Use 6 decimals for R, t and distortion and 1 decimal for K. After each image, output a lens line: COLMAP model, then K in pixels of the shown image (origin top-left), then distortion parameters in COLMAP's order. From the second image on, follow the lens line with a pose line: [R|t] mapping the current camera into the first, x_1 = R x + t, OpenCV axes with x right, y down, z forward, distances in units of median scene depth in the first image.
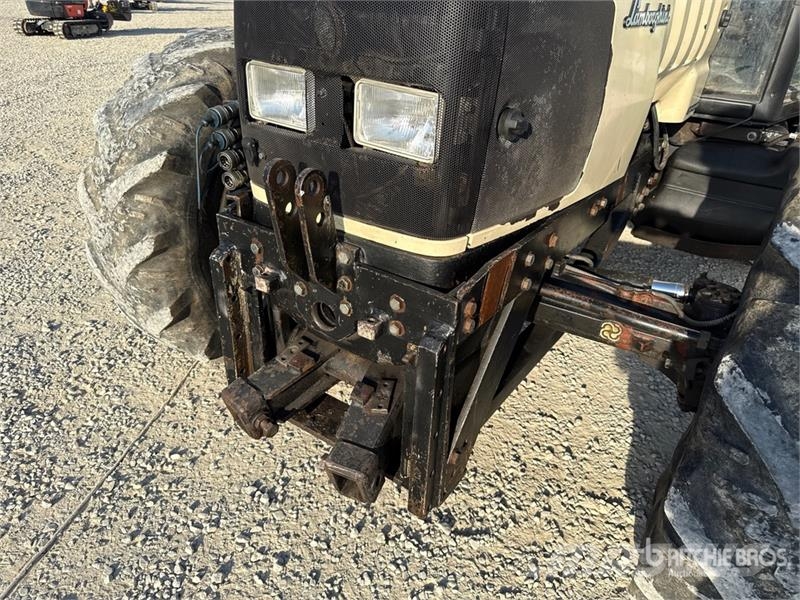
lens RADIAL K [[577.1, 0, 403.0], [0, 577.1, 299.6], [0, 0, 1]] dist [0.029761, -0.037918]
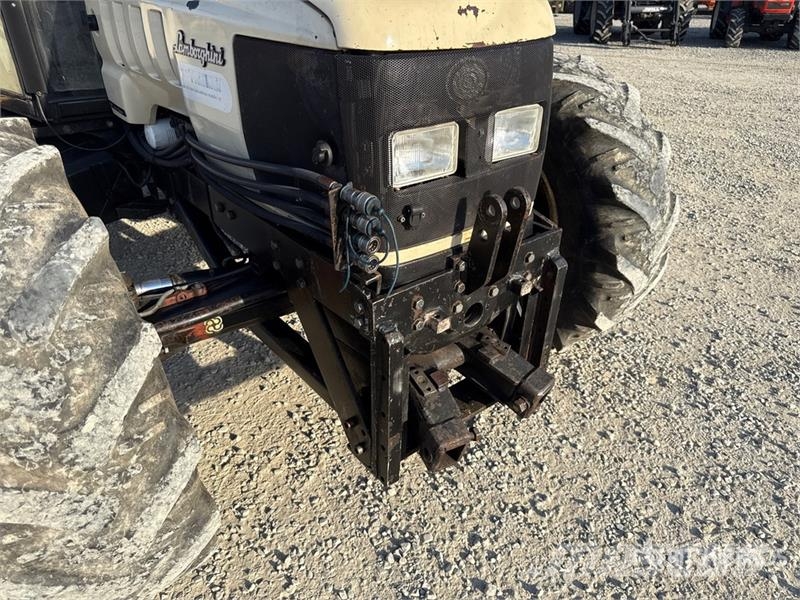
lens RADIAL K [[577.1, 0, 403.0], [0, 577.1, 299.6], [0, 0, 1]] dist [0.029761, -0.037918]
pose [[0.275276, -0.525442, 0.805067, -0.860827], [0.476306, 0.801958, 0.360550, -0.380000], [-0.835078, 0.284208, 0.471031, 0.430775]]
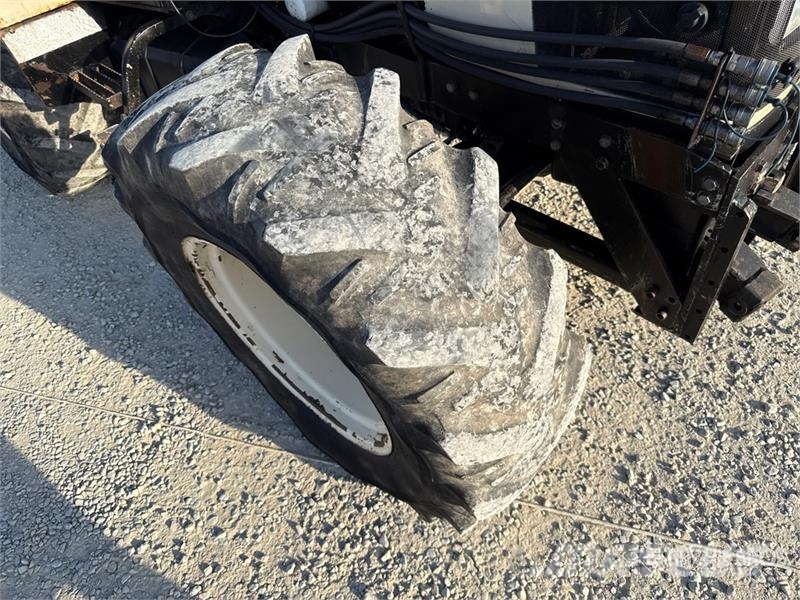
lens RADIAL K [[577.1, 0, 403.0], [0, 577.1, 299.6], [0, 0, 1]] dist [0.029761, -0.037918]
pose [[0.147979, -0.789272, 0.595947, -0.872062], [0.600105, 0.550630, 0.580242, -0.706828], [-0.786114, 0.271767, 0.555128, 0.791714]]
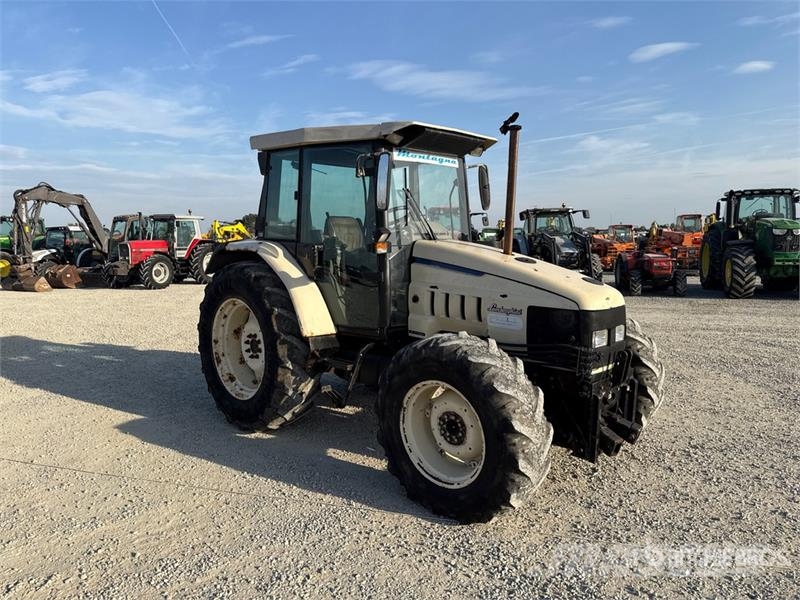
lens RADIAL K [[573.3, 0, 400.6], [0, 573.3, 296.6], [0, 0, 1]] dist [0.114389, -0.171708]
pose [[0.161135, -0.166065, 0.972861, -2.657413], [0.481945, 0.873459, 0.069273, -0.984989], [-0.861258, 0.457703, 0.220779, 0.809831]]
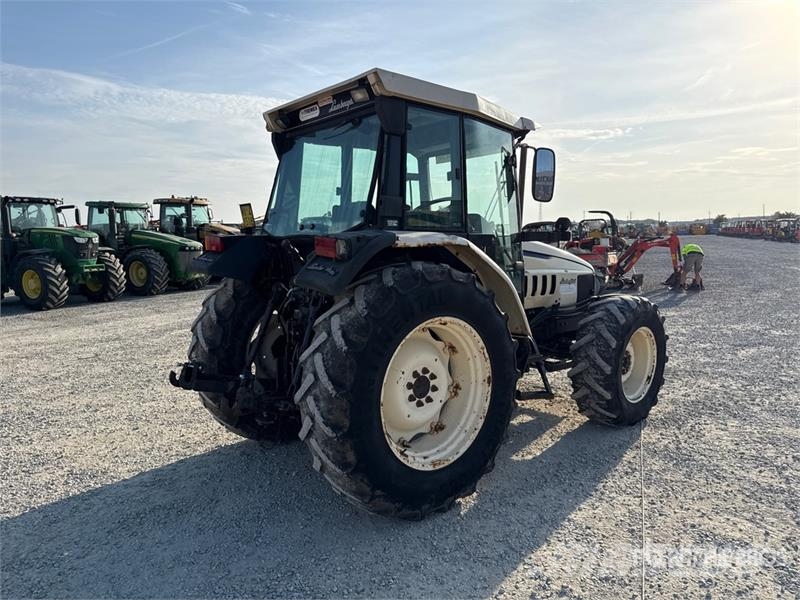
lens RADIAL K [[573.3, 0, 400.6], [0, 573.3, 296.6], [0, 0, 1]] dist [0.114389, -0.171708]
pose [[-0.969031, -0.067890, 0.237425, 0.132423], [0.078808, 0.826169, 0.557884, -2.565479], [-0.234028, 0.559318, -0.795232, 4.227720]]
